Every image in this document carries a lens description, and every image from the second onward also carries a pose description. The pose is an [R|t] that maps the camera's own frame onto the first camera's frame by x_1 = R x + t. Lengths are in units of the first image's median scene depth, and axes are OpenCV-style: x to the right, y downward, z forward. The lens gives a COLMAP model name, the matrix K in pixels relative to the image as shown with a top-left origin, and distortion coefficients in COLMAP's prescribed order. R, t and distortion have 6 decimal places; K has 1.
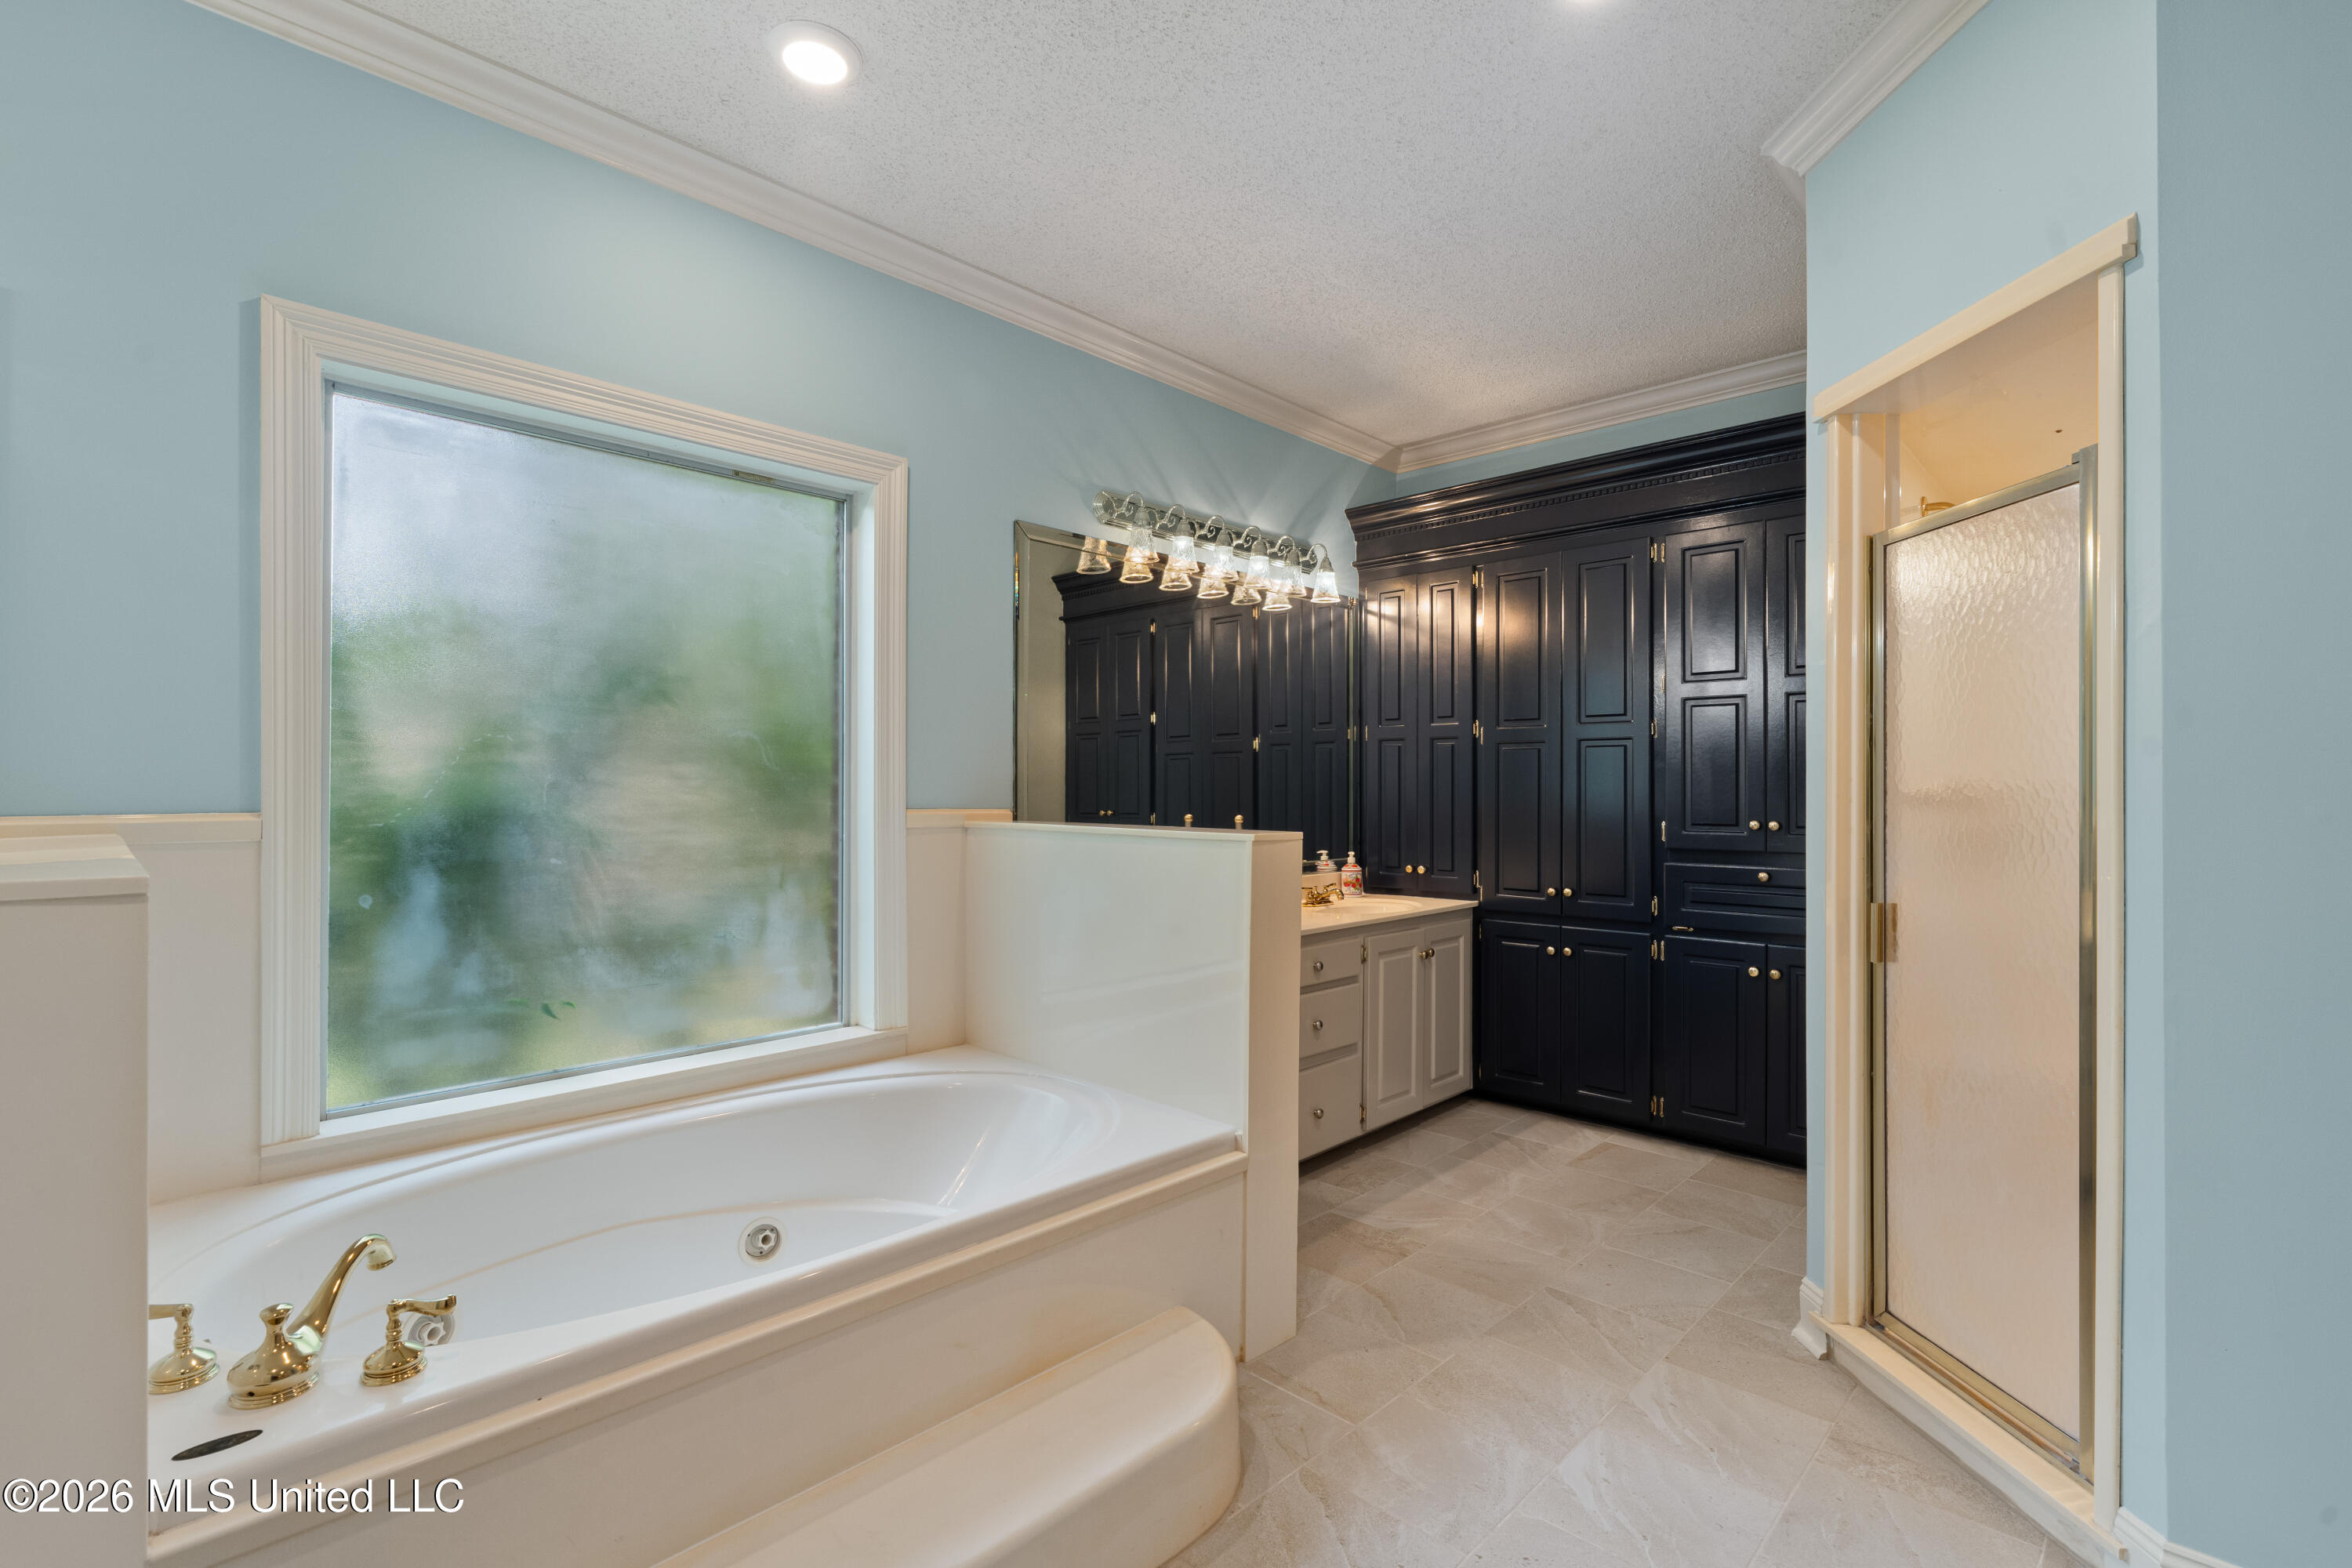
lens RADIAL K [[1059.1, 0, 1160.6], [0, 1059.1, 783.9], [0, 0, 1]] dist [-0.008839, 0.003564]
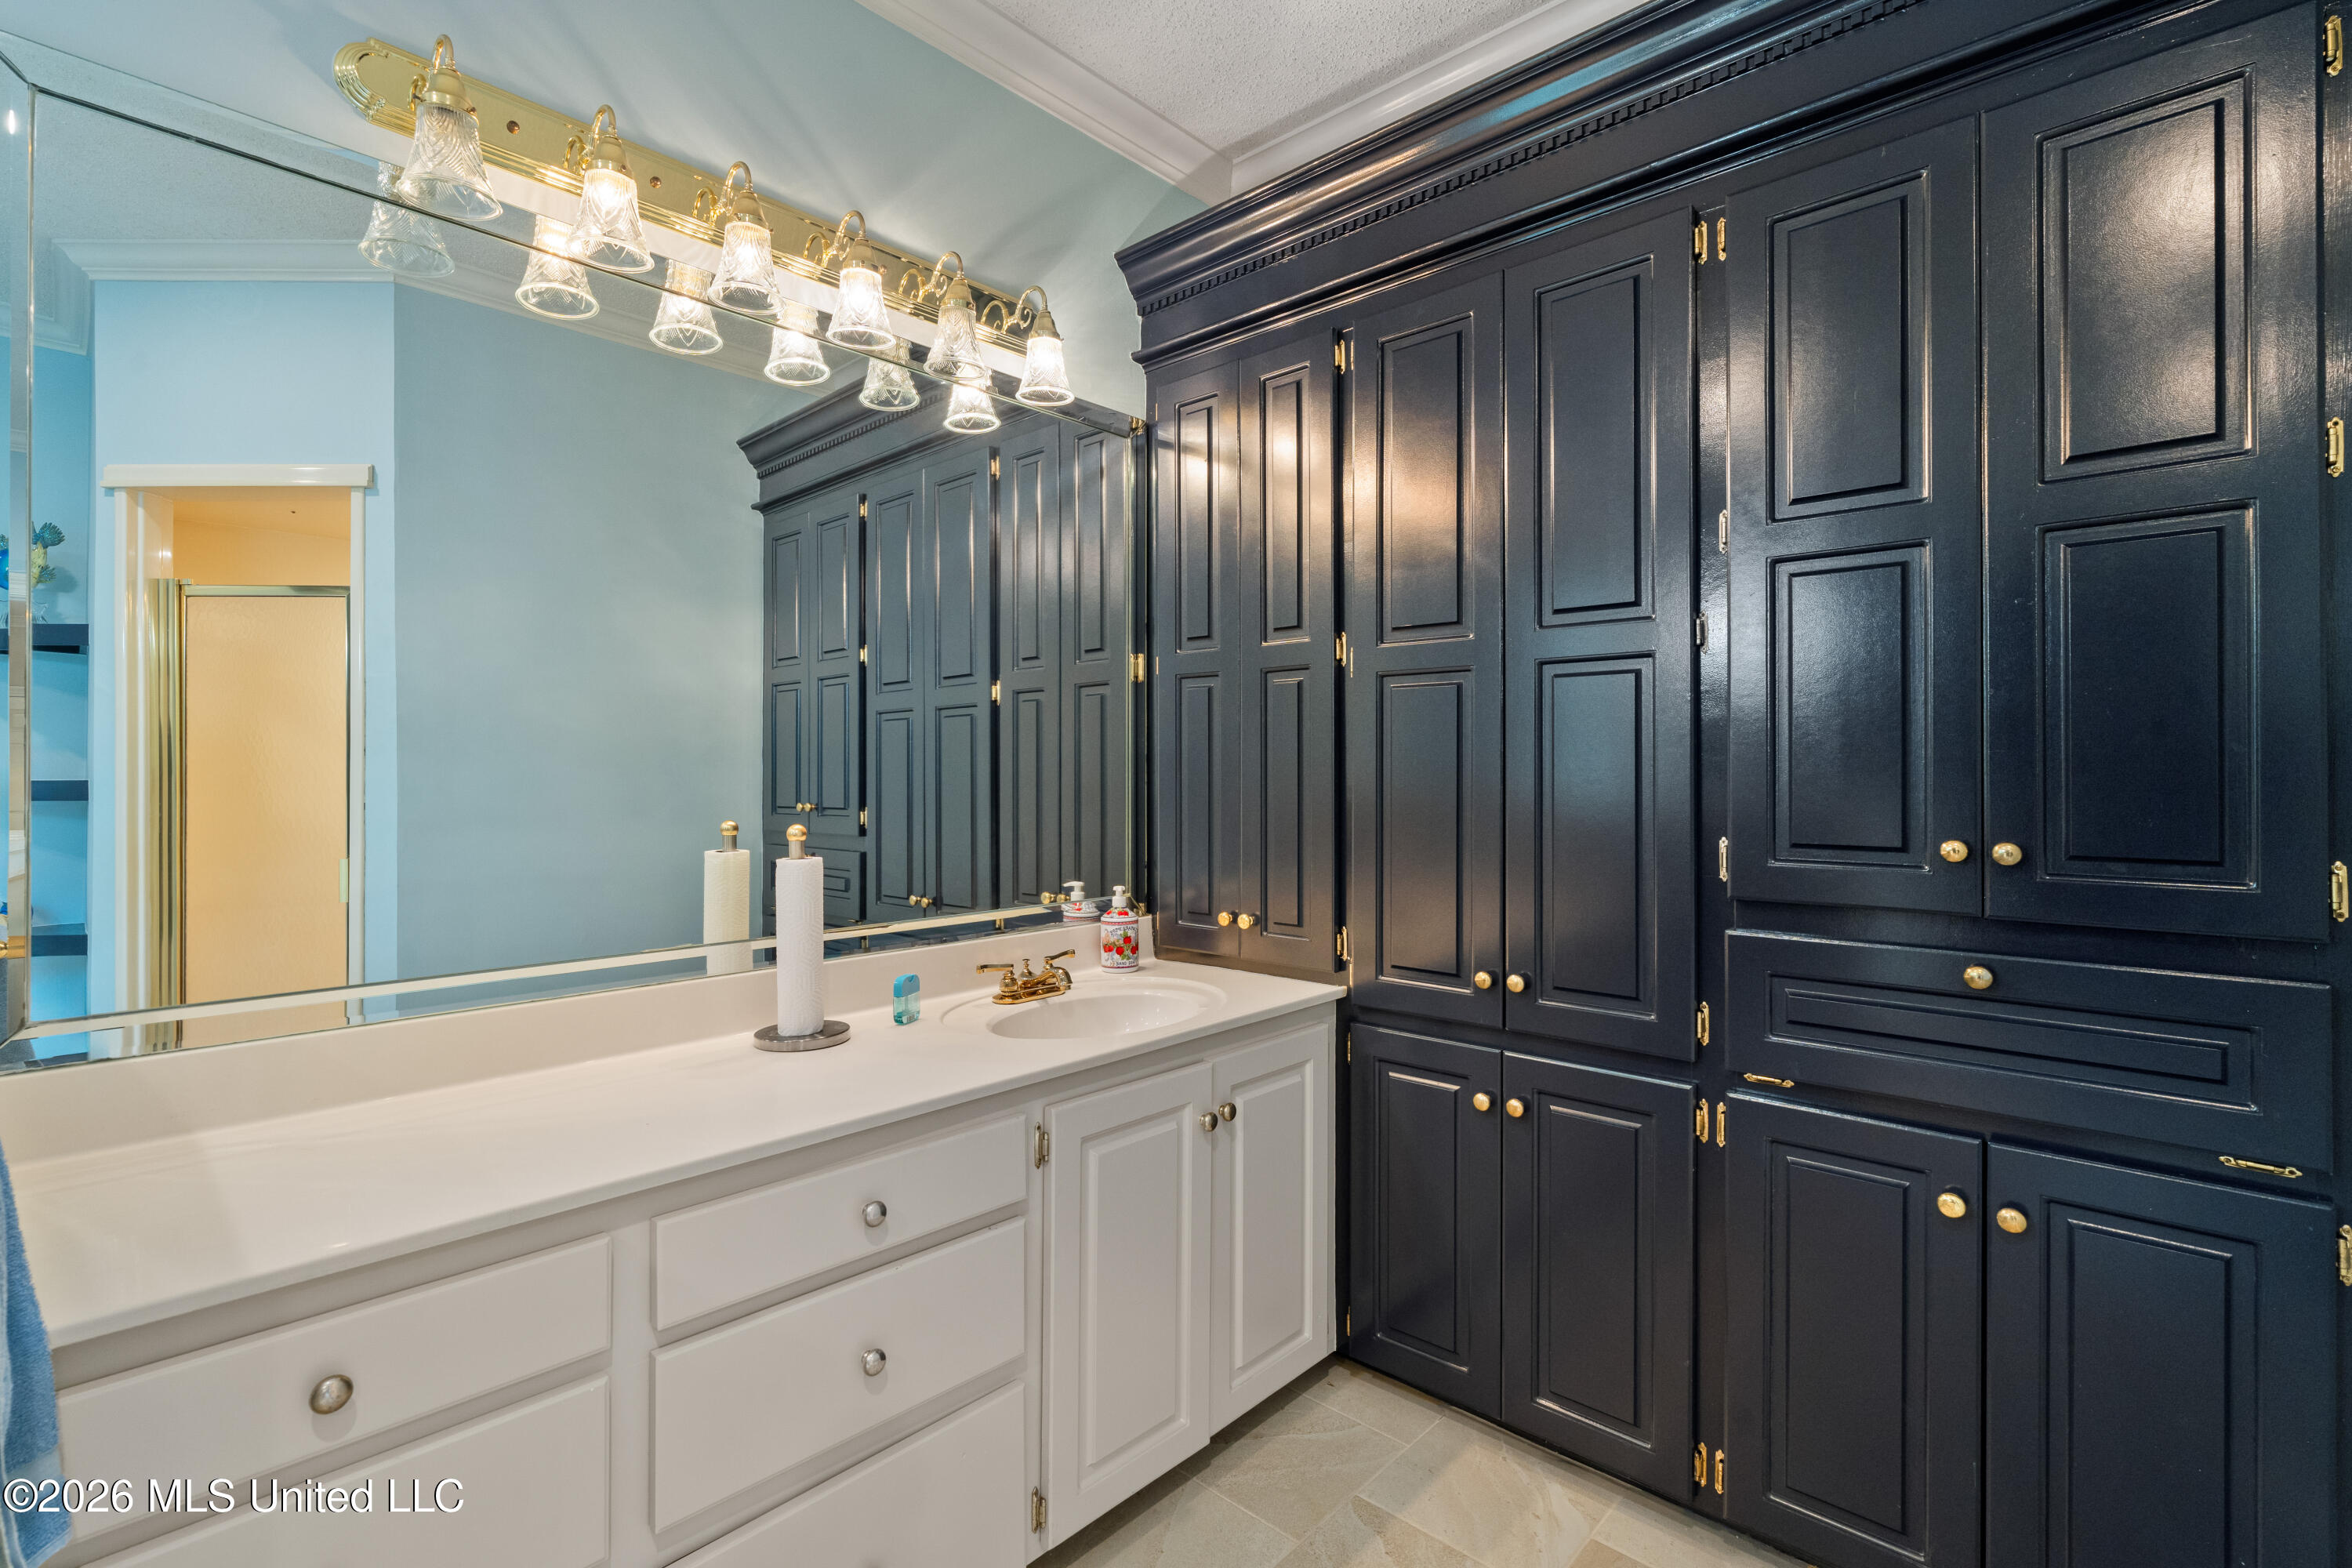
lens RADIAL K [[1059.1, 0, 1162.4], [0, 1059.1, 767.5], [0, 0, 1]] dist [-0.008839, 0.003564]
pose [[0.999960, -0.002275, 0.008604, 0.229628], [0.002256, 0.999995, 0.002160, 0.004085], [-0.008609, -0.002140, 0.999961, 0.543794]]
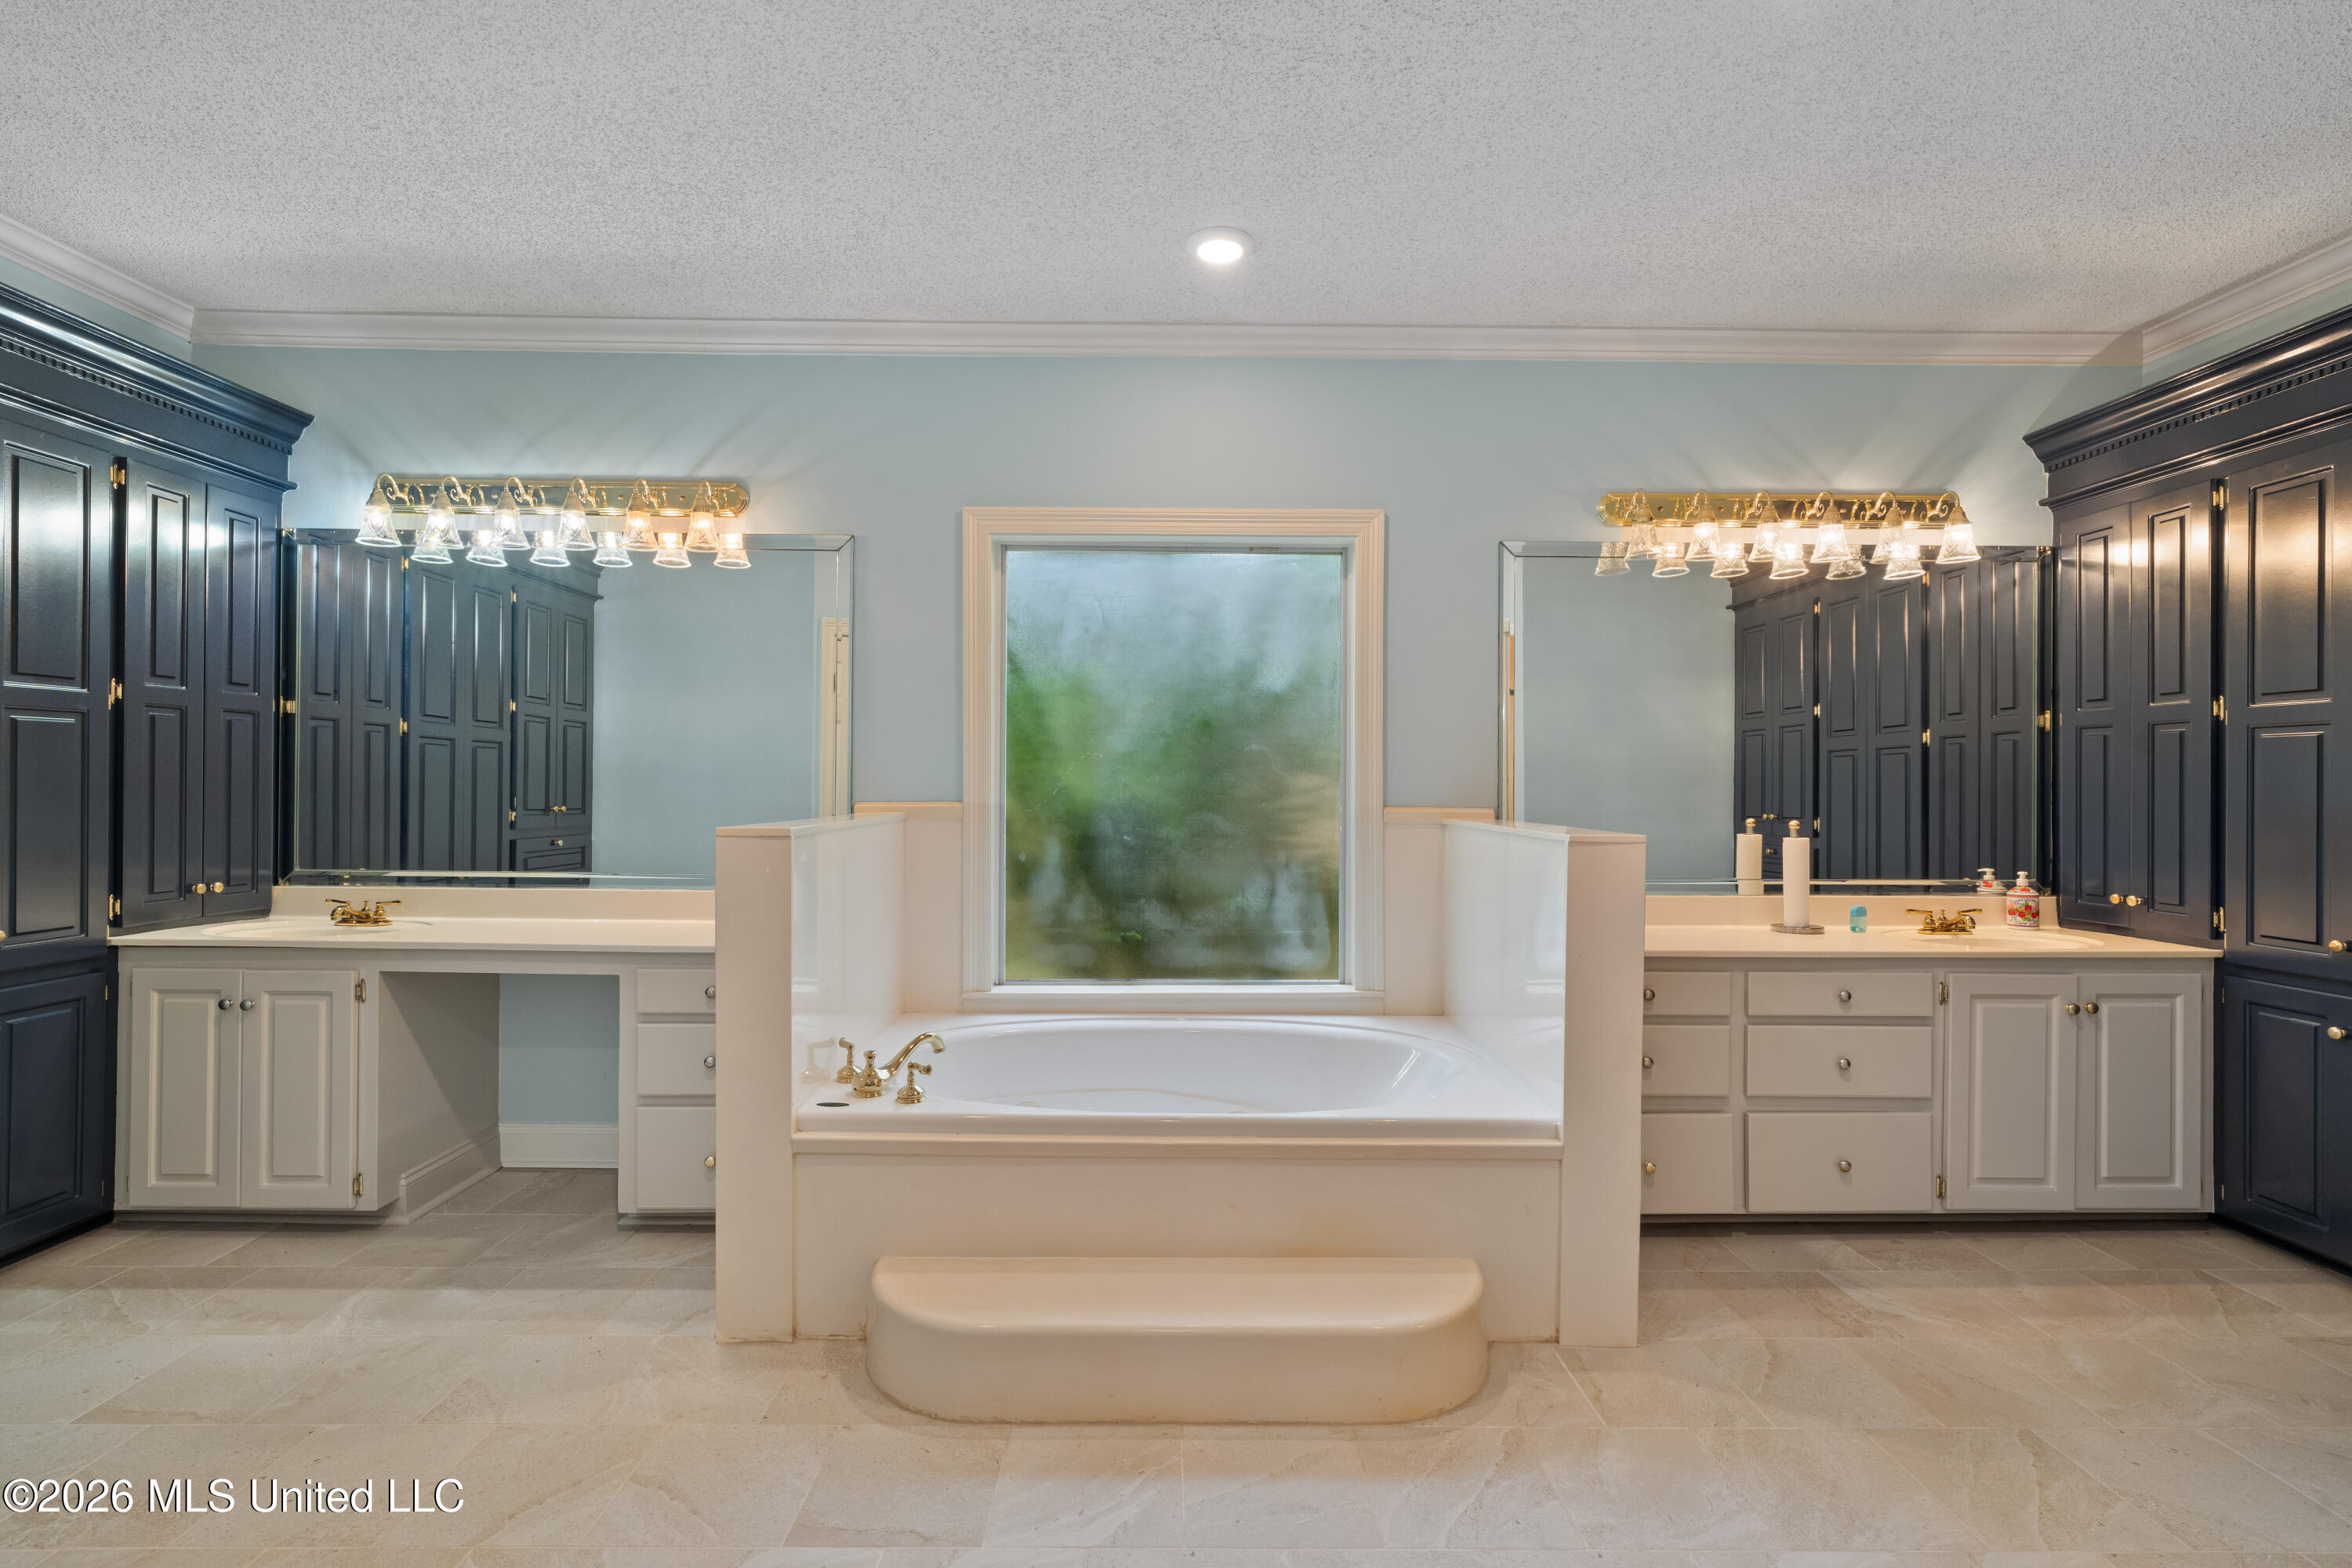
lens RADIAL K [[1059.1, 0, 1170.4], [0, 1059.1, 784.0], [0, 0, 1]] dist [-0.008839, 0.003564]
pose [[0.705712, 0.000243, -0.708498, 0.335161], [0.000188, 1.000000, 0.000530, -0.001785], [0.708498, -0.000507, 0.705712, -0.000307]]
